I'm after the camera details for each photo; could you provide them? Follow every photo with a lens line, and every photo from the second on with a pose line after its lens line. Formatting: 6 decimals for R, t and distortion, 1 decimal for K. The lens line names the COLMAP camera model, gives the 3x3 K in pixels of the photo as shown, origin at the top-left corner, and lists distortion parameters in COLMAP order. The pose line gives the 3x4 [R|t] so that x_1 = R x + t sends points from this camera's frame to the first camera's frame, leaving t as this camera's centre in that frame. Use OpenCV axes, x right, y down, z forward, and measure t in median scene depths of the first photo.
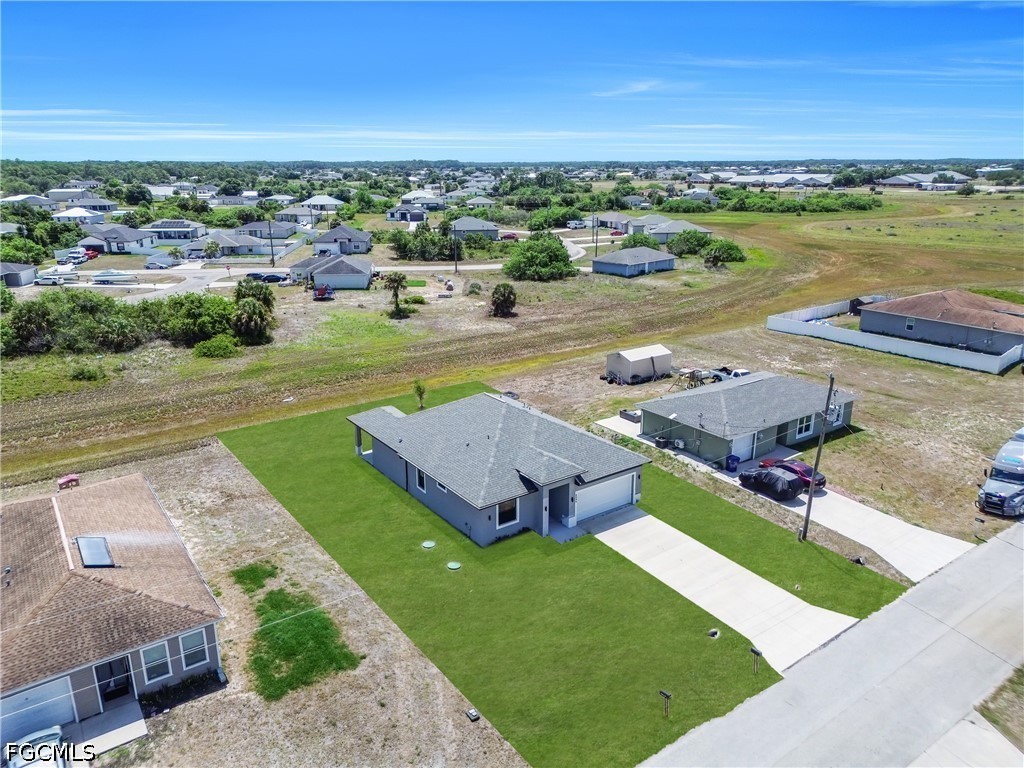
lens RADIAL K [[718.7, 0, 512.0], [0, 718.7, 384.0], [0, 0, 1]] dist [0.069269, -0.085622]
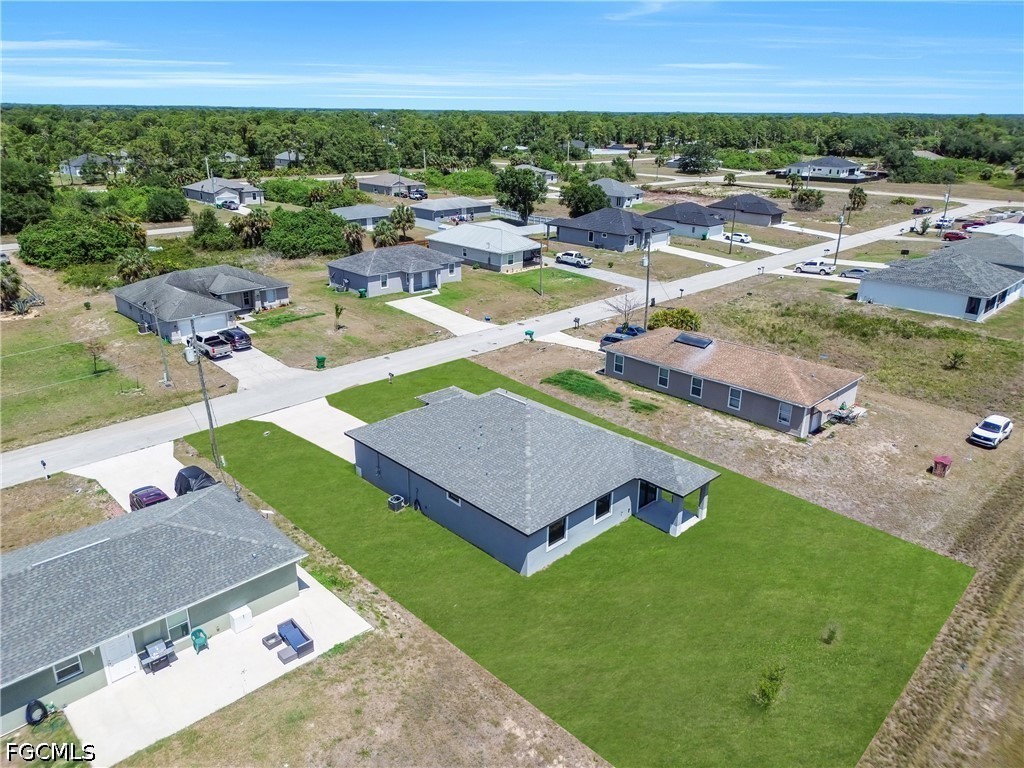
lens RADIAL K [[718.7, 0, 512.0], [0, 718.7, 384.0], [0, 0, 1]] dist [0.069269, -0.085622]
pose [[-0.988790, 0.045221, -0.142303, 0.065670], [-0.051302, 0.792130, 0.608192, -0.348900], [0.140226, 0.608674, -0.780930, 1.098128]]
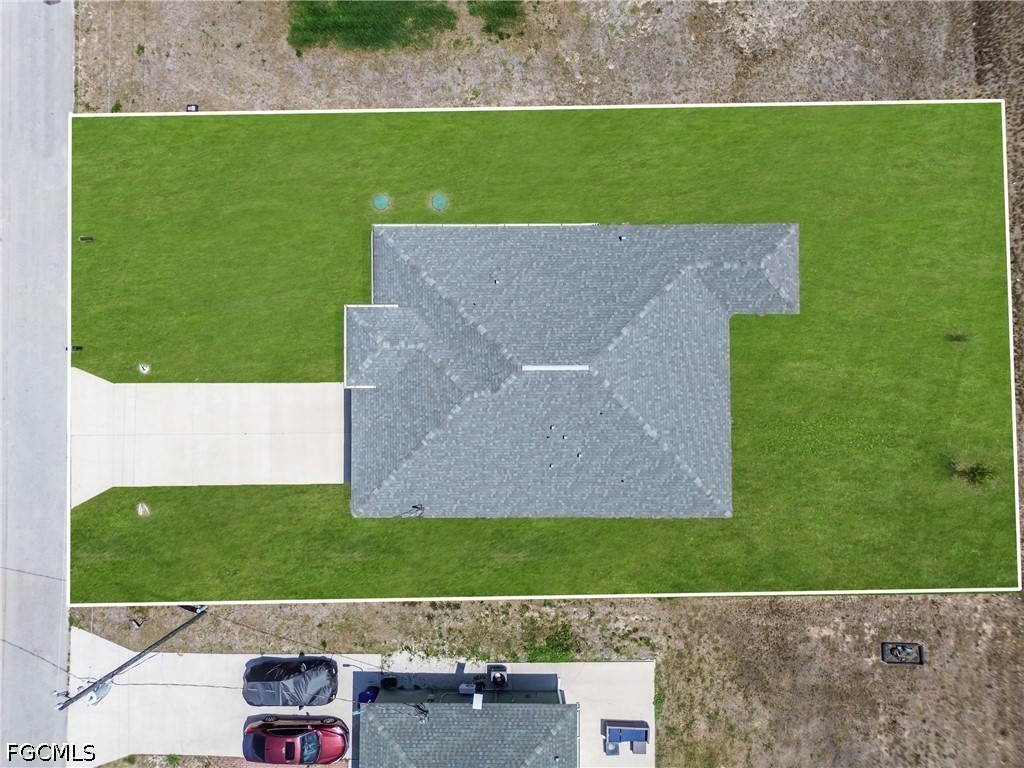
lens RADIAL K [[718.7, 0, 512.0], [0, 718.7, 384.0], [0, 0, 1]] dist [0.069269, -0.085622]
pose [[-0.580398, 0.814221, -0.013505, 0.009543], [-0.233487, -0.150502, 0.960642, -0.347427], [0.780143, 0.560707, 0.277461, 0.534610]]
